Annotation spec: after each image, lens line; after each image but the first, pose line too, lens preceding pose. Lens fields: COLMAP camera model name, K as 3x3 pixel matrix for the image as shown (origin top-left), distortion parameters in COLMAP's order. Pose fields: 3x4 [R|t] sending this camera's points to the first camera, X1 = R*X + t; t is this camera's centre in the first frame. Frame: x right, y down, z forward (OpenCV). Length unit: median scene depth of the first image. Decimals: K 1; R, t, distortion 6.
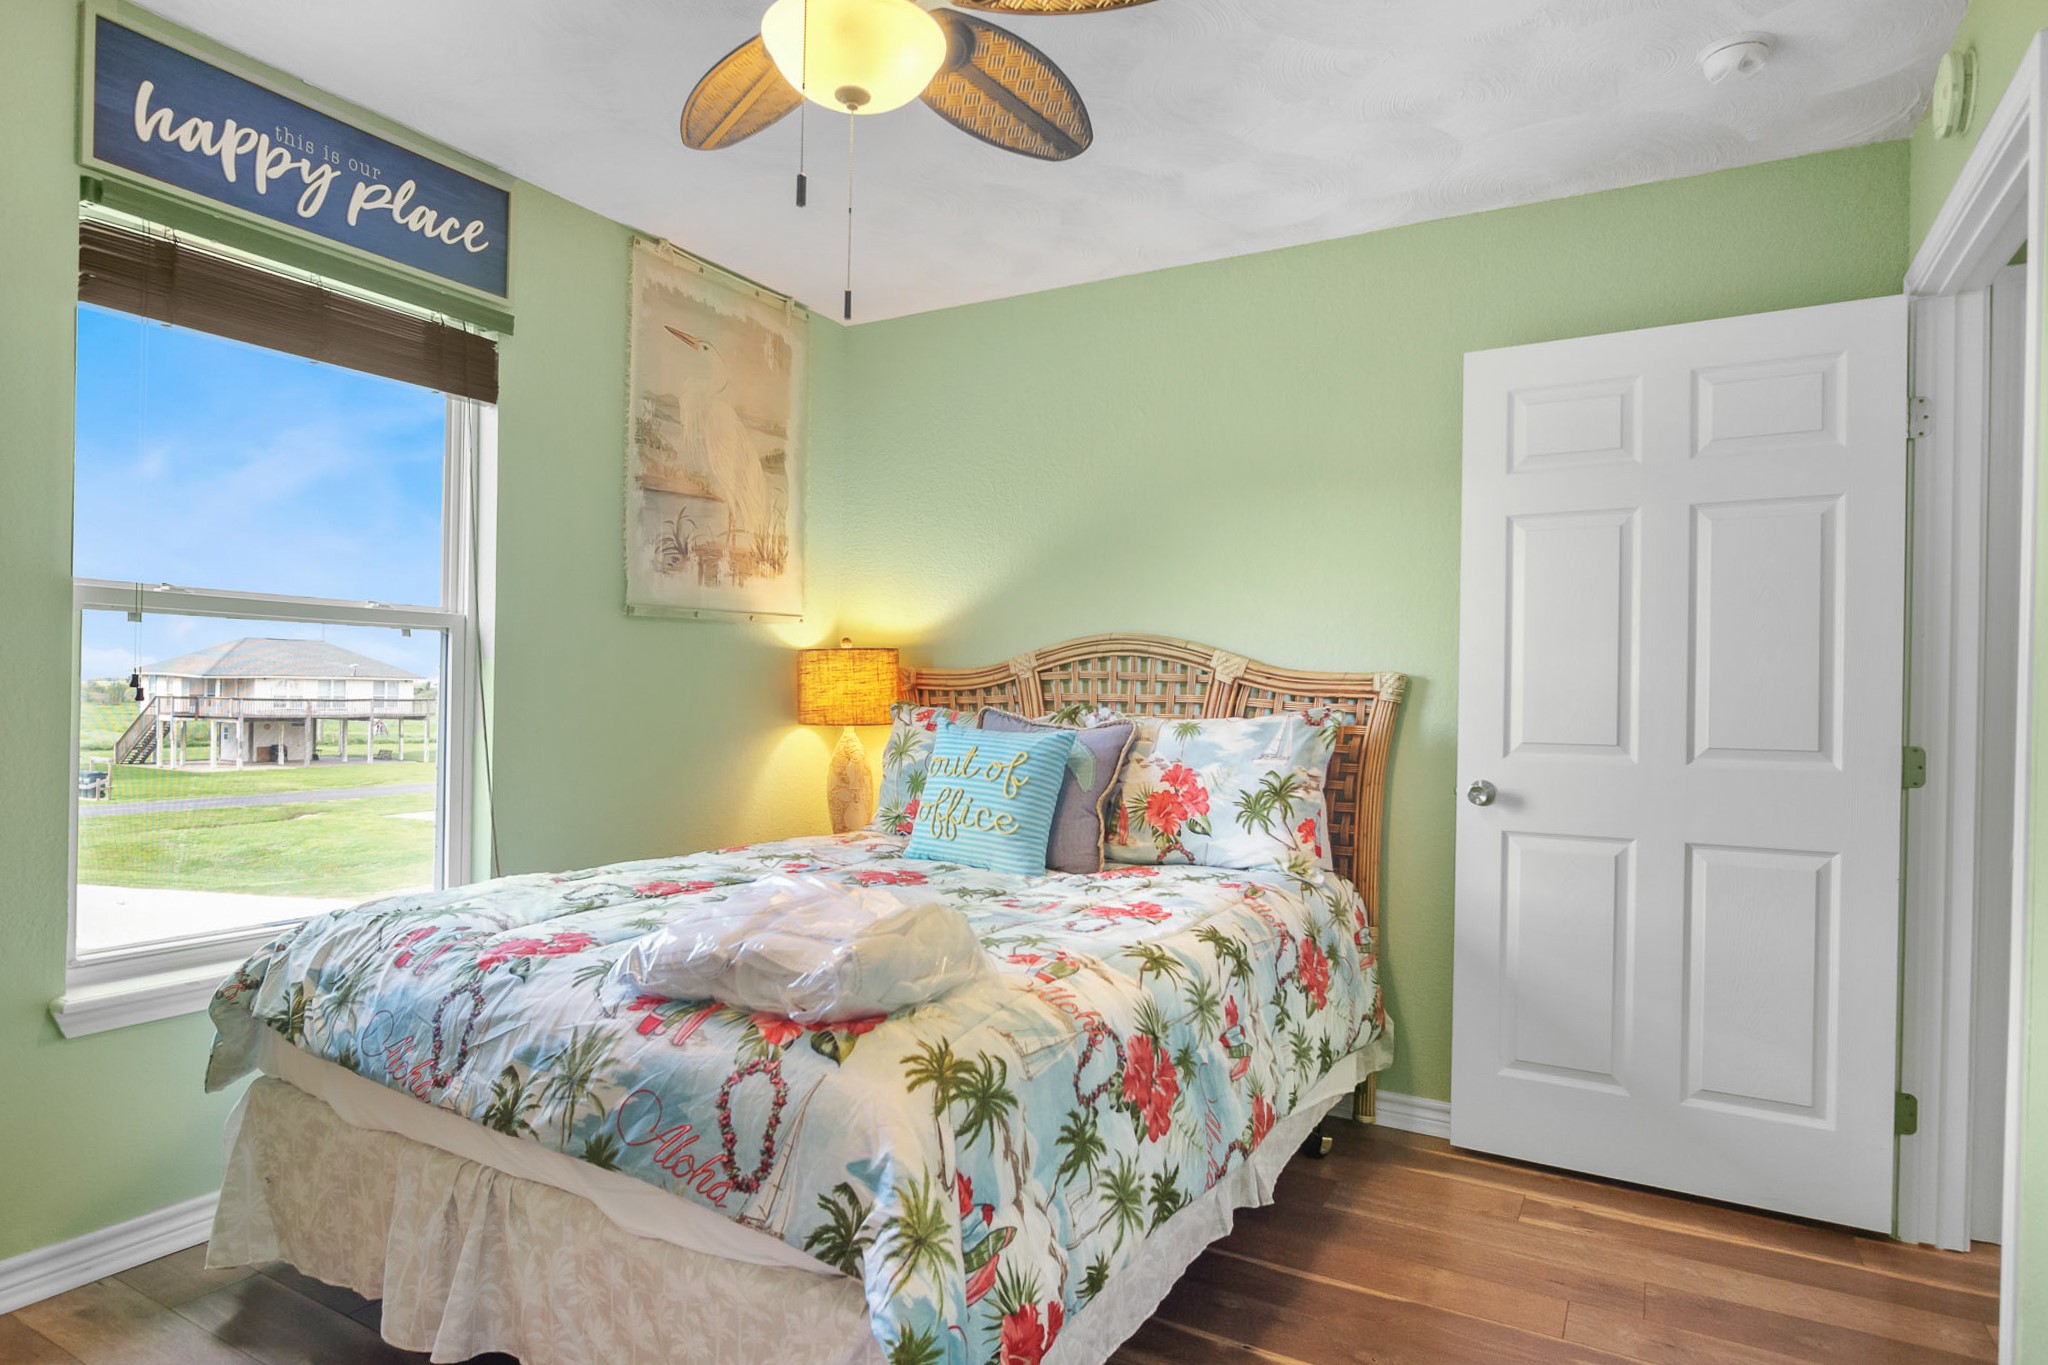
lens RADIAL K [[1154.6, 0, 1024.0], [0, 1154.6, 682.5], [0, 0, 1]] dist [-0.017786, 0.001081]
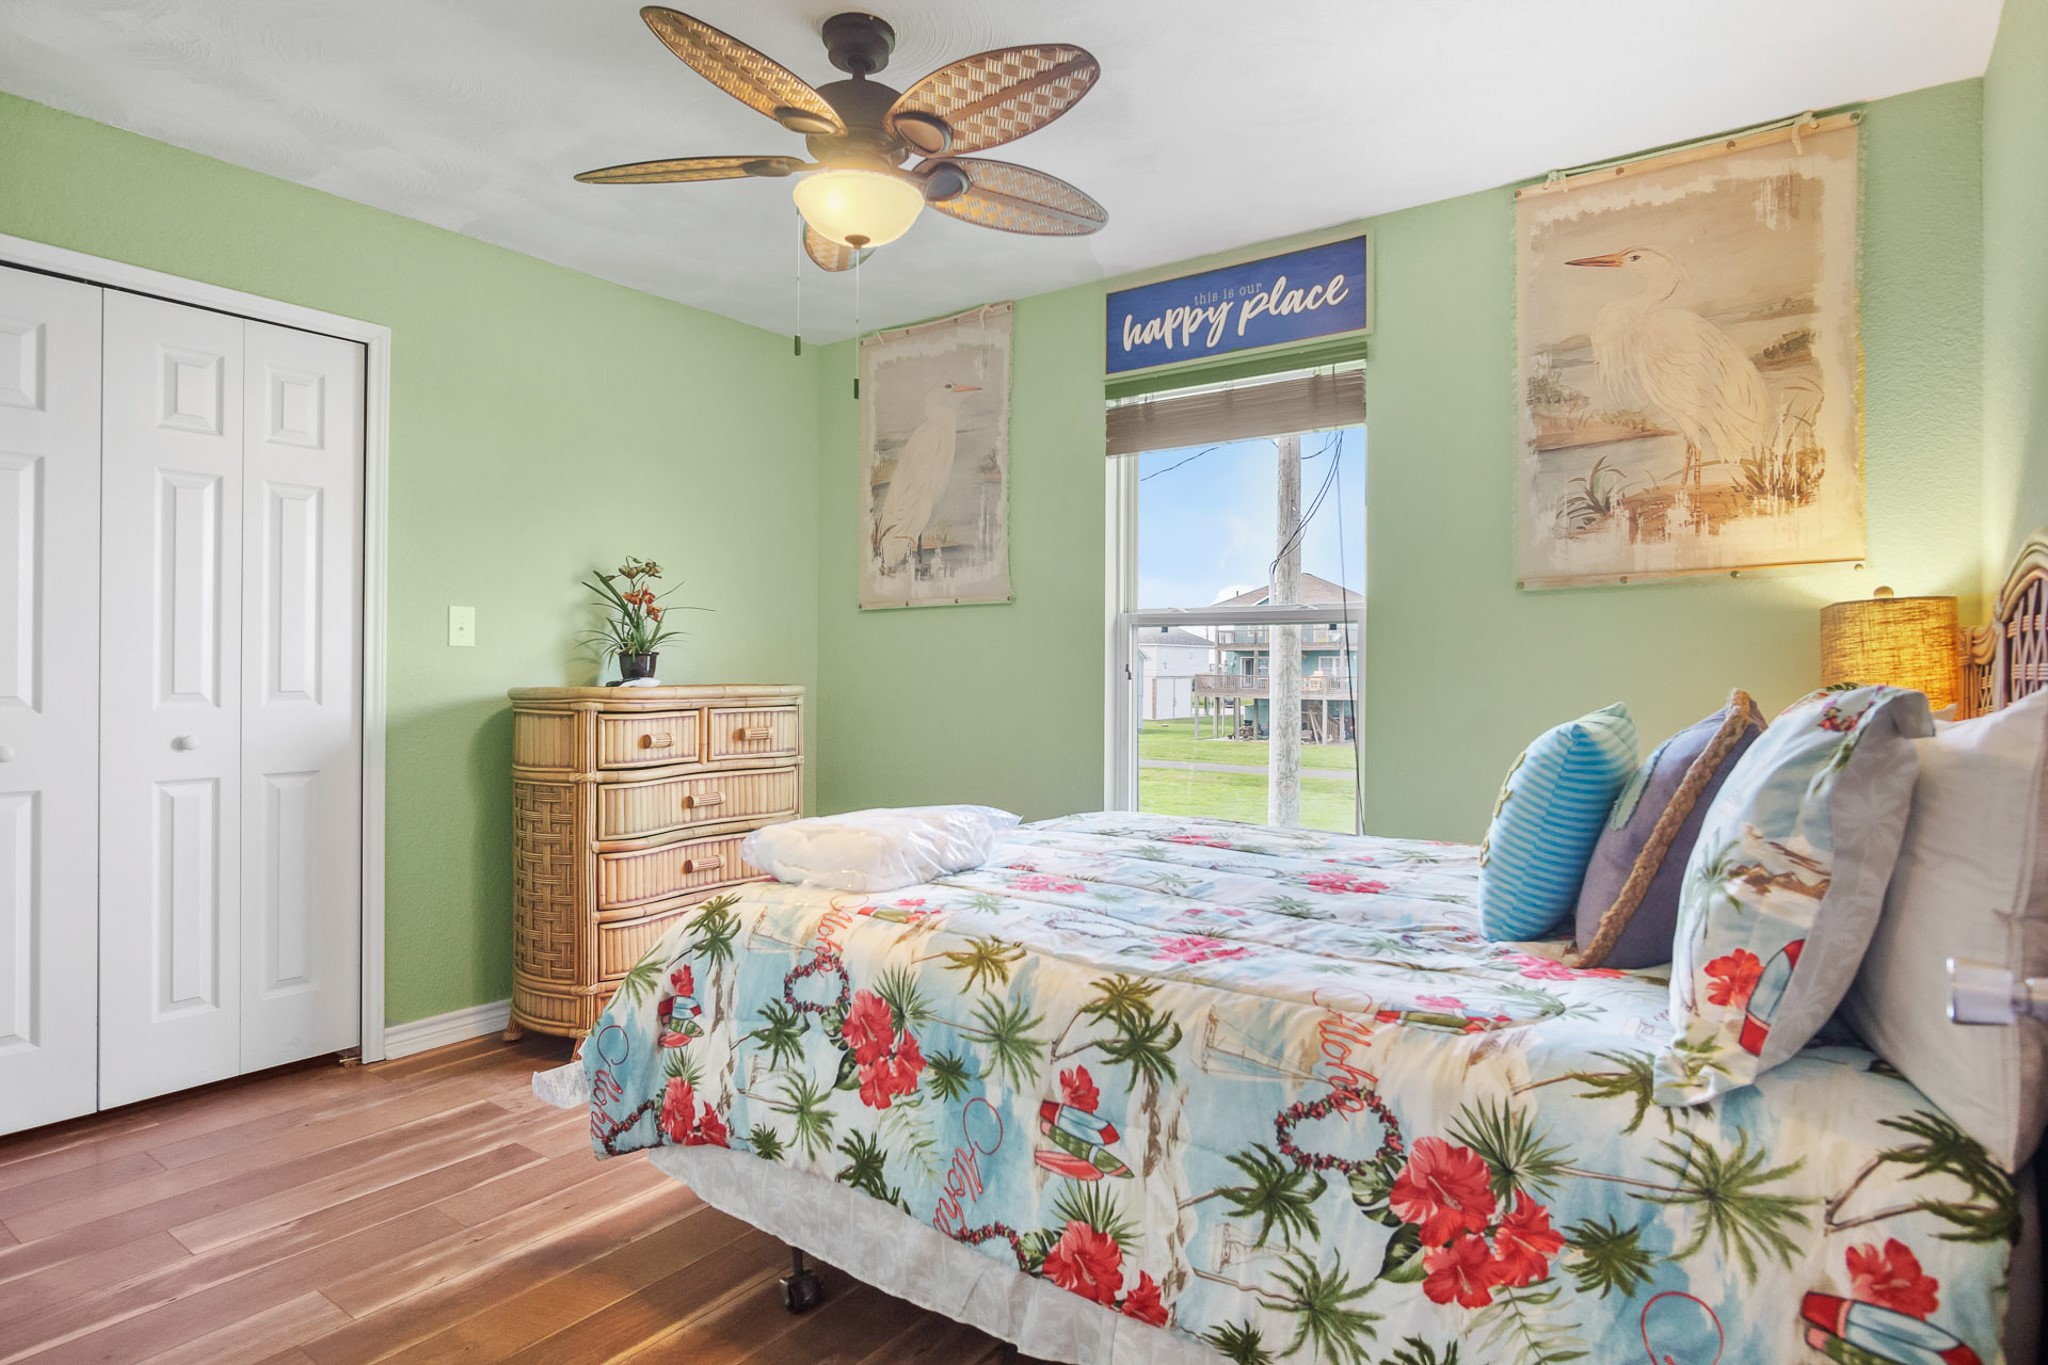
lens RADIAL K [[1121.9, 0, 998.8], [0, 1121.9, 646.9], [0, 0, 1]] dist [-0.027427, 0.000014]
pose [[-0.132938, -0.037960, -0.990397, 0.697806], [0.002095, 0.999253, -0.038581, 0.023541], [0.991122, -0.007204, -0.132759, 0.804996]]
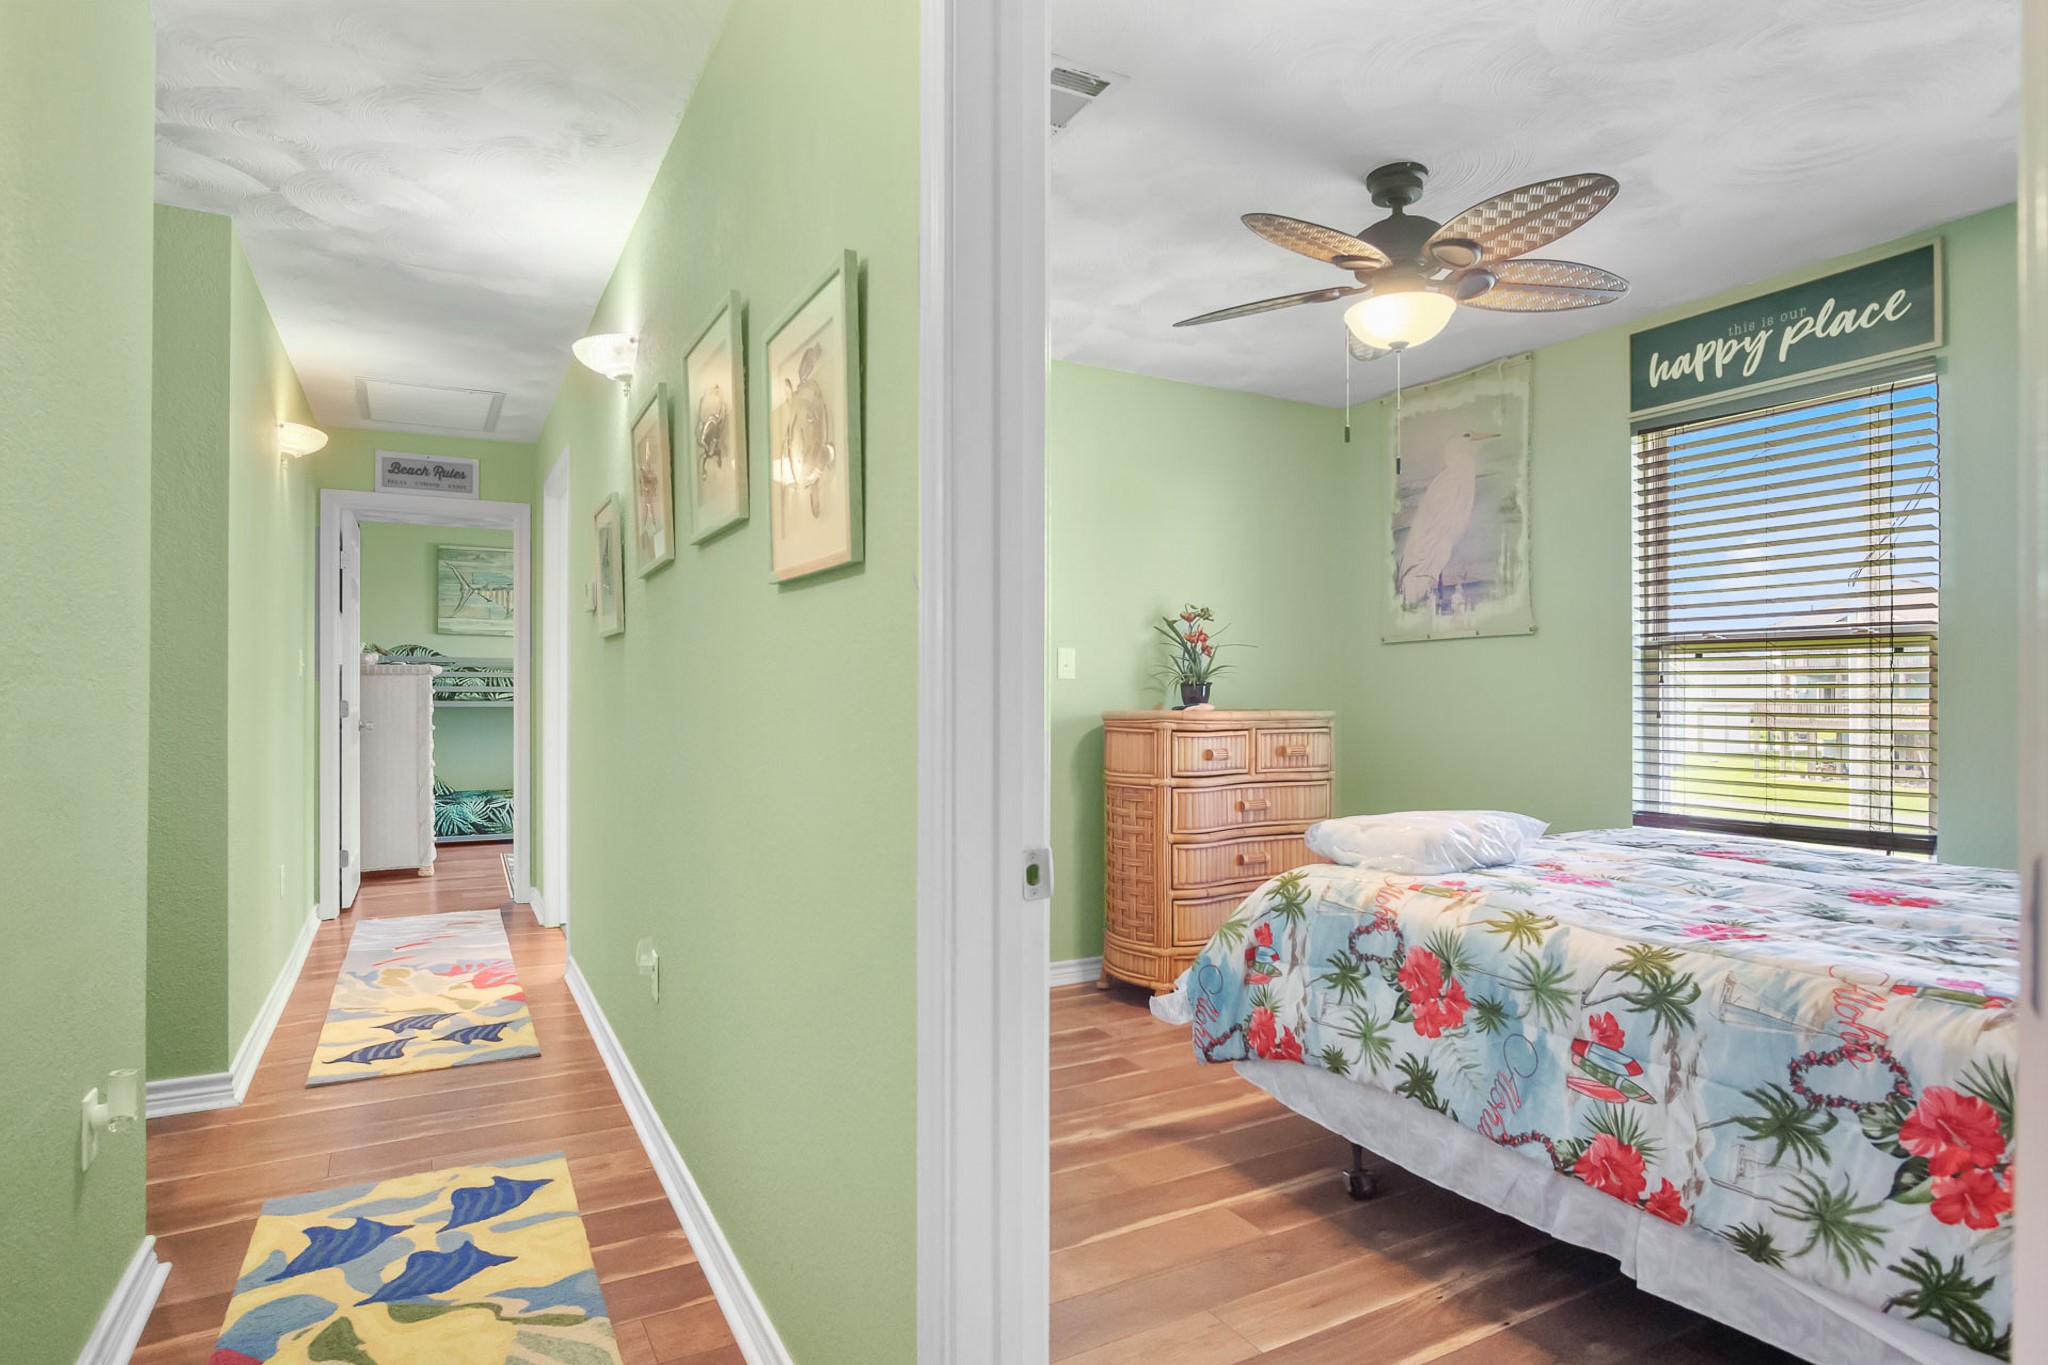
lens RADIAL K [[1081.6, 0, 1018.2], [0, 1081.6, 686.3], [0, 0, 1]] dist [-0.027909, 0.009193]
pose [[-0.532238, -0.025983, -0.846196, 0.893165], [-0.003277, 0.999585, -0.028632, 0.028914], [0.846589, -0.012467, -0.532102, 0.816333]]
